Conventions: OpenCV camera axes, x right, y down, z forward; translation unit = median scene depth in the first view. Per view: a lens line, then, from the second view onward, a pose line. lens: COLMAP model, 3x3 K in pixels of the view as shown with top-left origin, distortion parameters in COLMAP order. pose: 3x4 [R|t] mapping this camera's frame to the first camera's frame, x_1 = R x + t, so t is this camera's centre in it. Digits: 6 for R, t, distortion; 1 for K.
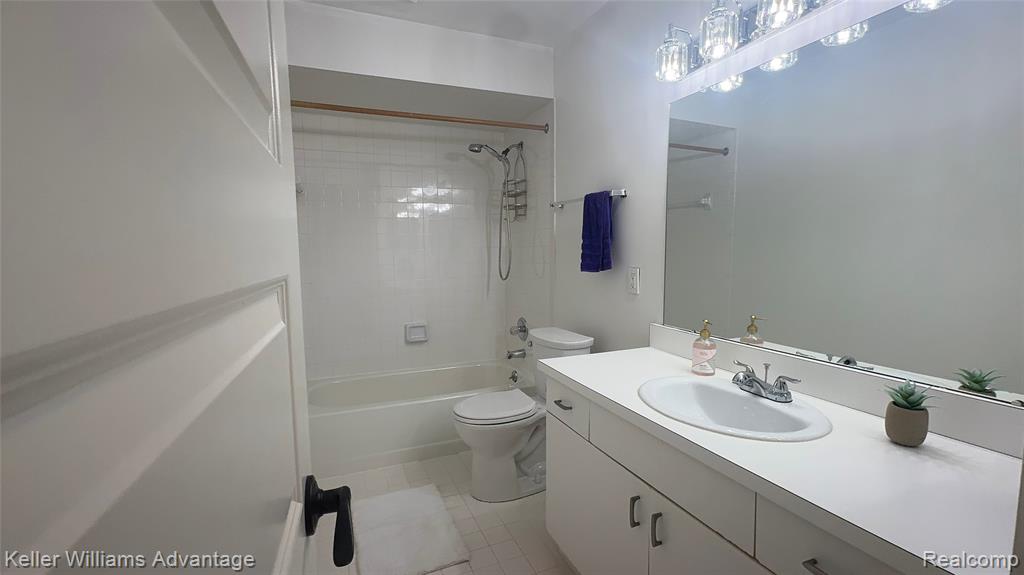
lens RADIAL K [[442.5, 0, 515.9], [0, 442.5, 291.2], [0, 0, 1]] dist [-0.000632, -0.000065]
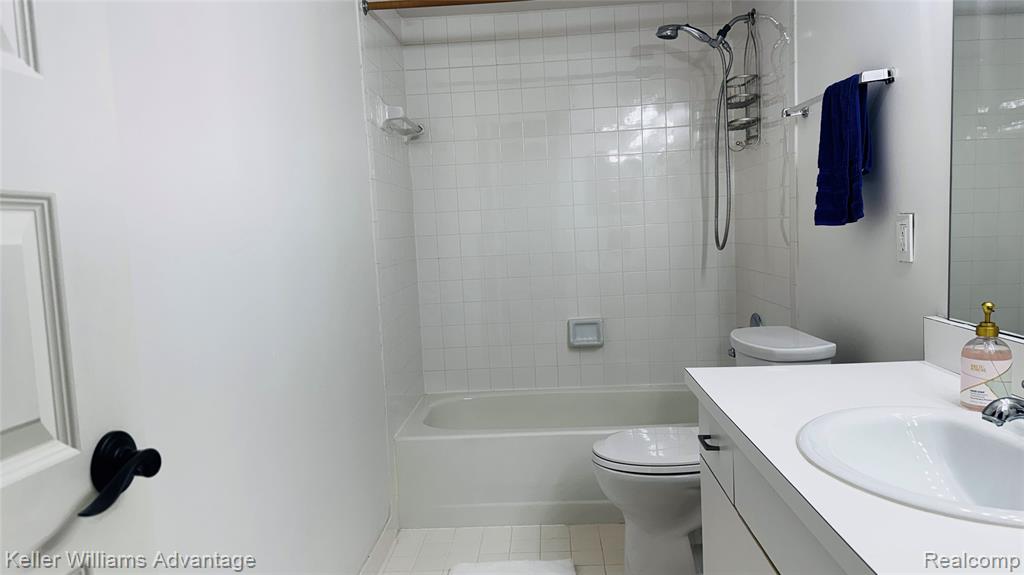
lens RADIAL K [[712.5, 0, 510.7], [0, 712.5, 286.8], [0, 0, 1]] dist [0.038667, 0.000378]
pose [[0.908123, 0.006935, -0.418647, 0.129789], [-0.002890, 0.999943, 0.010296, 0.018244], [0.418694, -0.008140, 0.908091, 0.006690]]
